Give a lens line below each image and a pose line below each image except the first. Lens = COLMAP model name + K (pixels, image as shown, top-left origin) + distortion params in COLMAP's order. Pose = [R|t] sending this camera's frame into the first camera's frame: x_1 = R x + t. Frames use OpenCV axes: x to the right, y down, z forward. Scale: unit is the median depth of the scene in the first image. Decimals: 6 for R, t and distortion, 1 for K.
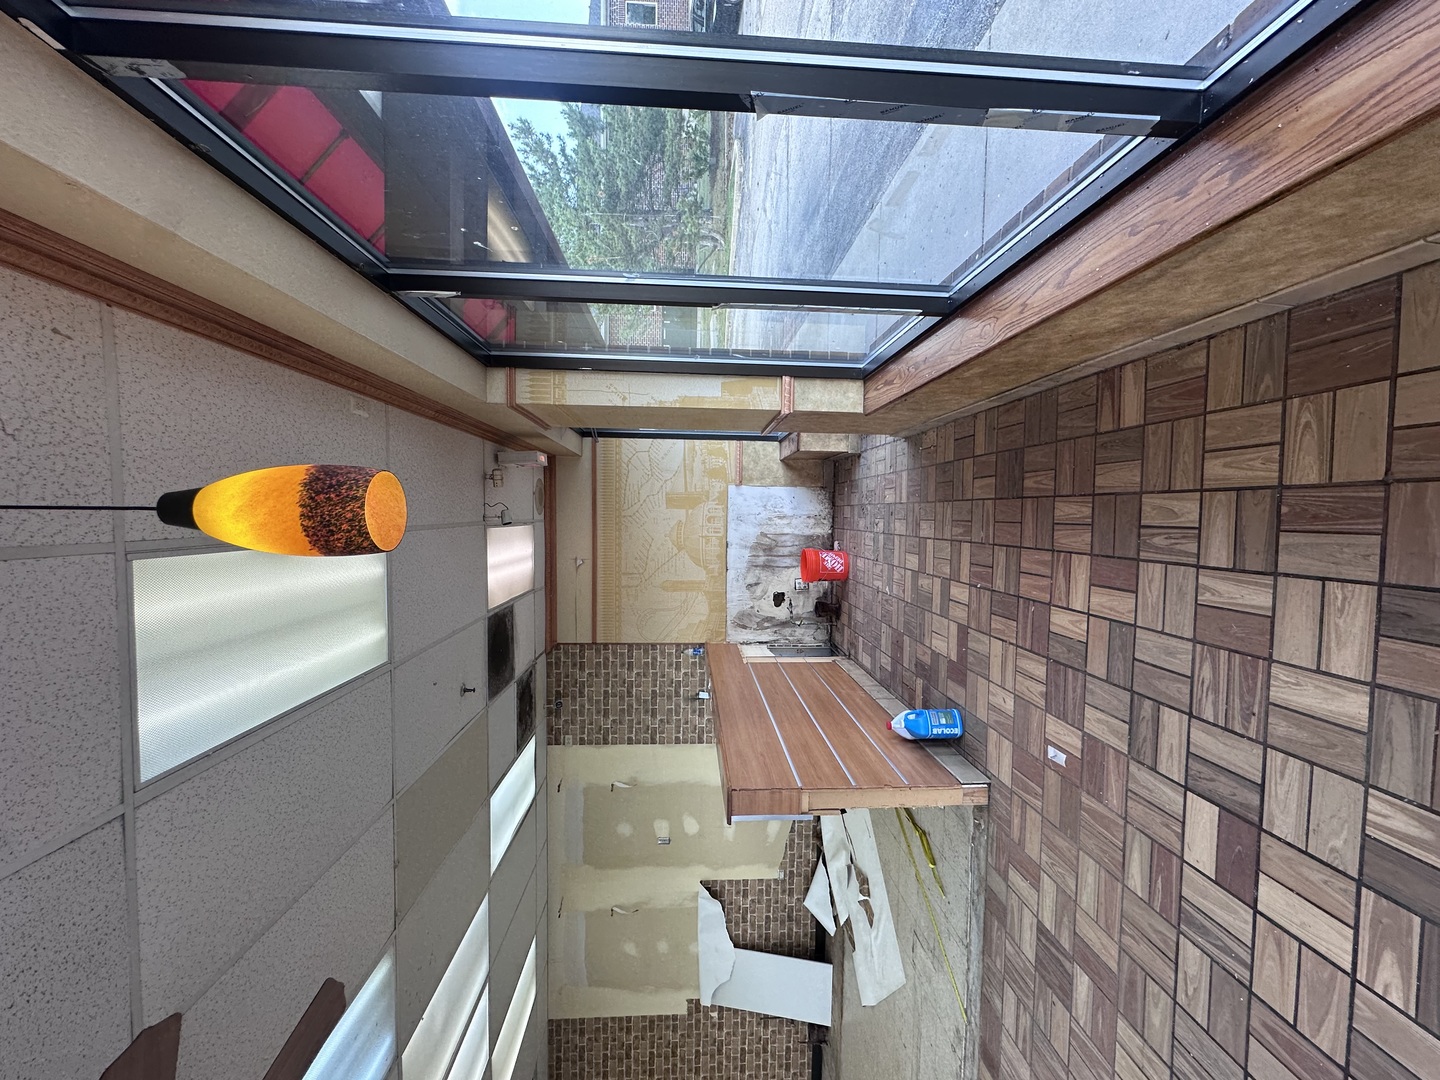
lens RADIAL K [[578.2, 0, 719.7], [0, 578.2, 537.6], [0, 0, 1]] dist [-0.001760, 0.000462]
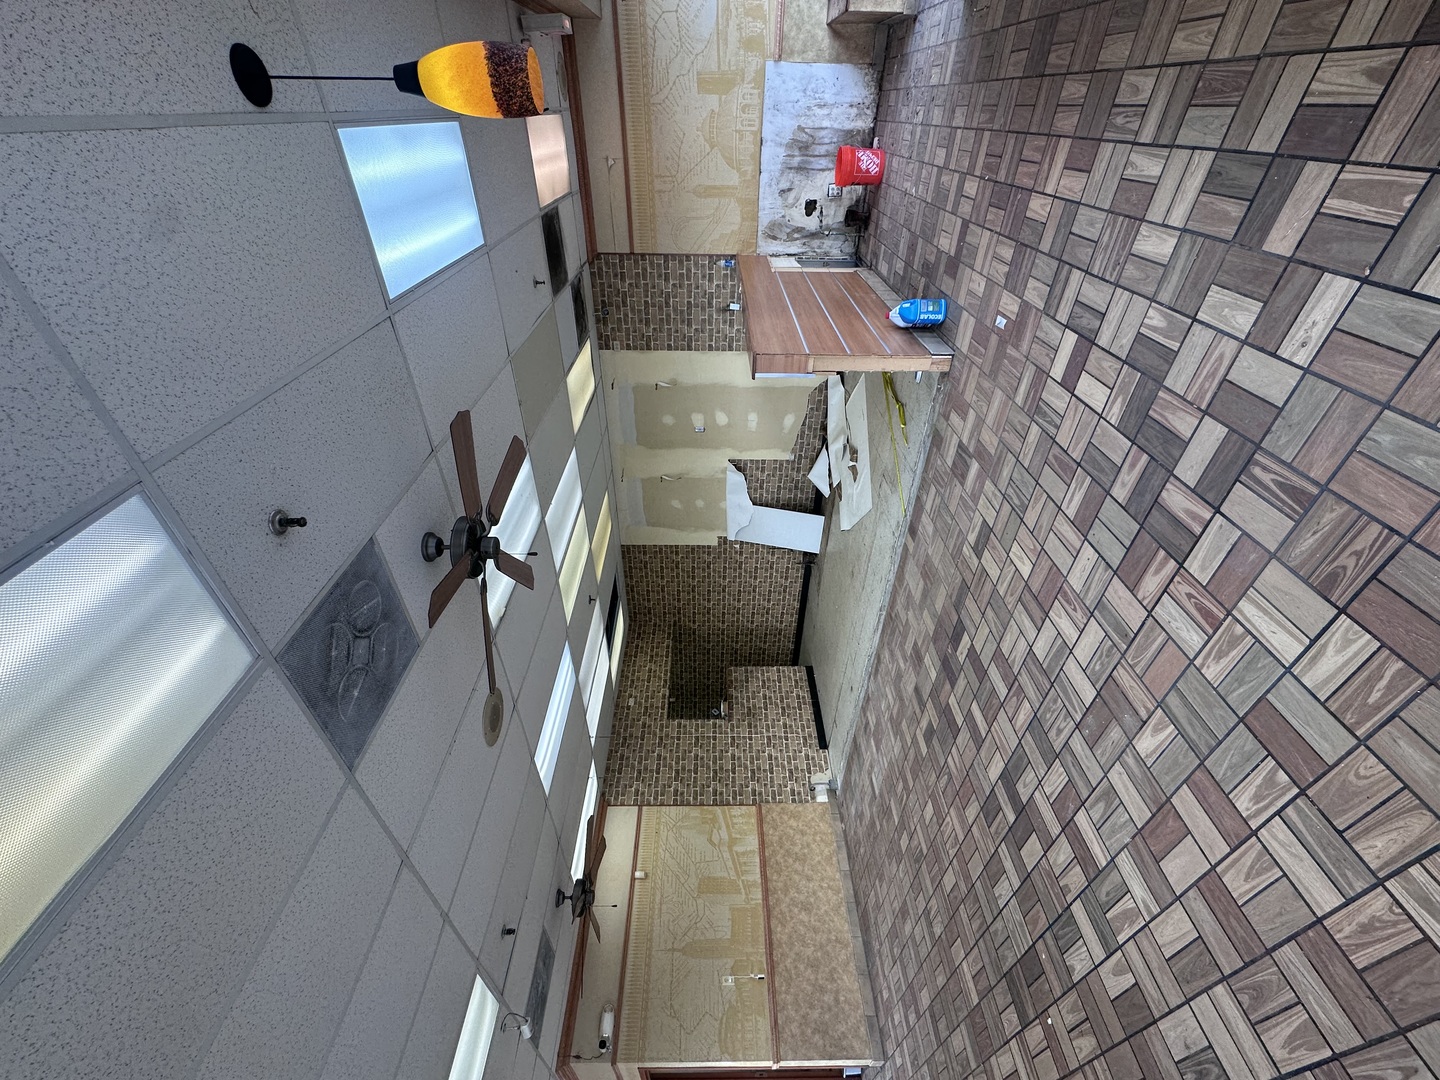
lens RADIAL K [[578.2, 0, 718.9], [0, 578.2, 541.1], [0, 0, 1]] dist [-0.001760, 0.000462]
pose [[0.998802, 0.031559, -0.037407, -0.002512], [-0.004830, 0.824159, 0.566338, 0.032298], [0.048703, -0.565479, 0.823324, -0.332167]]
